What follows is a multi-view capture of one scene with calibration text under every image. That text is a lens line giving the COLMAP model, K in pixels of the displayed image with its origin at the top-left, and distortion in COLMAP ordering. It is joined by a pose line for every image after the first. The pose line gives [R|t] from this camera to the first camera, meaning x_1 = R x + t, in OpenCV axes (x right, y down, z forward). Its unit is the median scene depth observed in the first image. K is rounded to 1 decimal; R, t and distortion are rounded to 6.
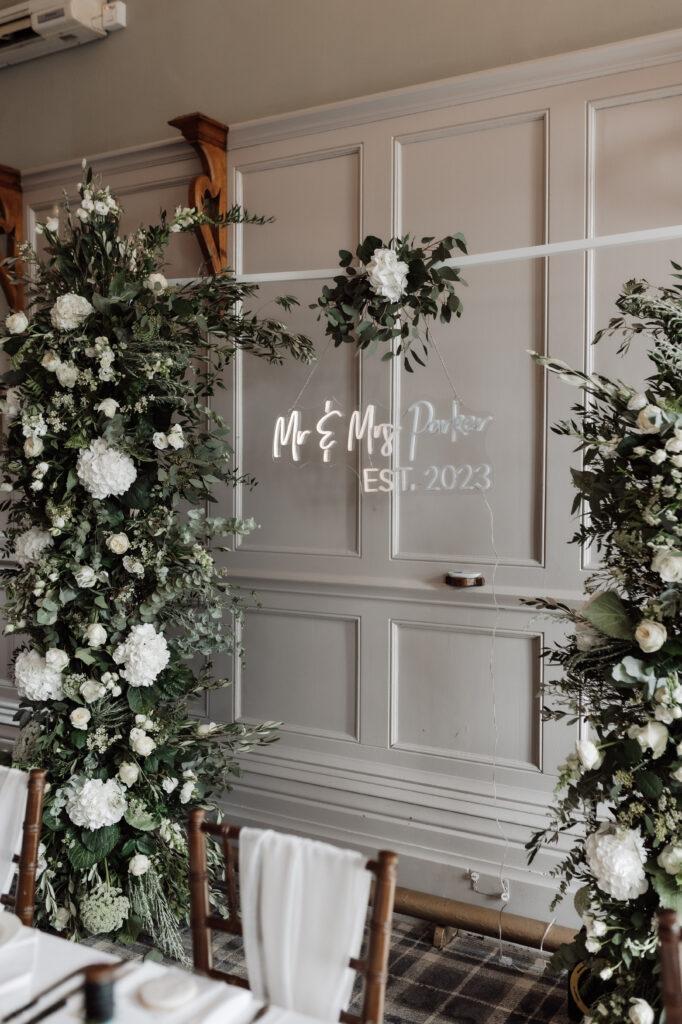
lens RADIAL K [[999.7, 0, 335.5], [0, 999.7, 504.5], [0, 0, 1]] dist [0.002487, 0.000000]
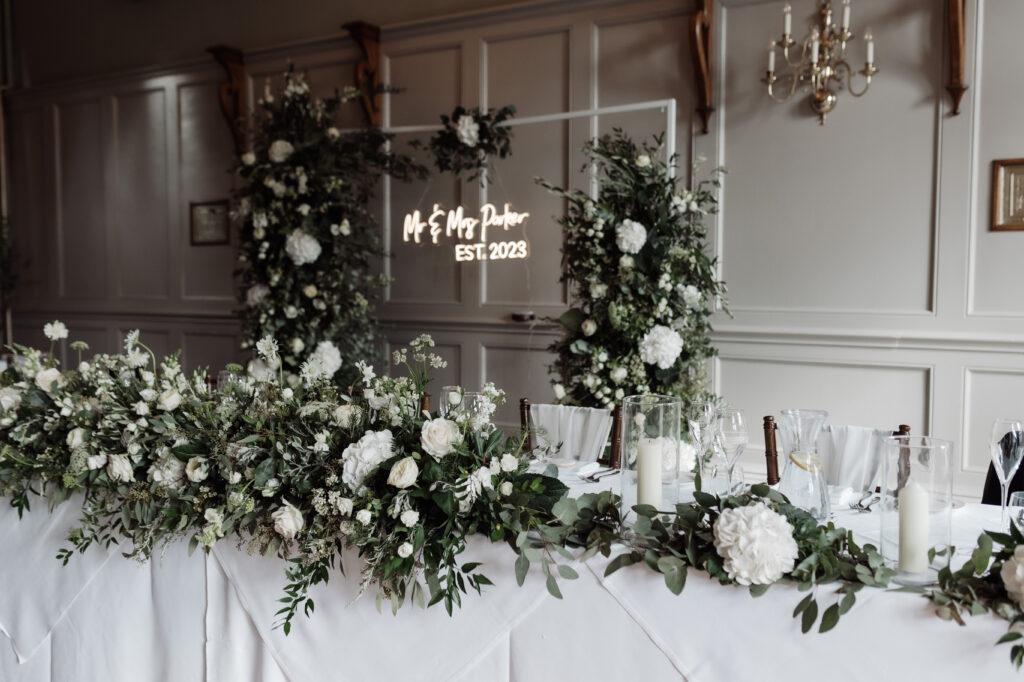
lens RADIAL K [[999.7, 0, 517.8], [0, 999.7, 346.6], [0, 0, 1]] dist [0.002487, 0.000000]
pose [[0.999940, 0.001313, -0.010883, 0.146048], [-0.001016, 0.999628, 0.027249, 0.084629], [0.010914, -0.027236, 0.999569, -0.660639]]
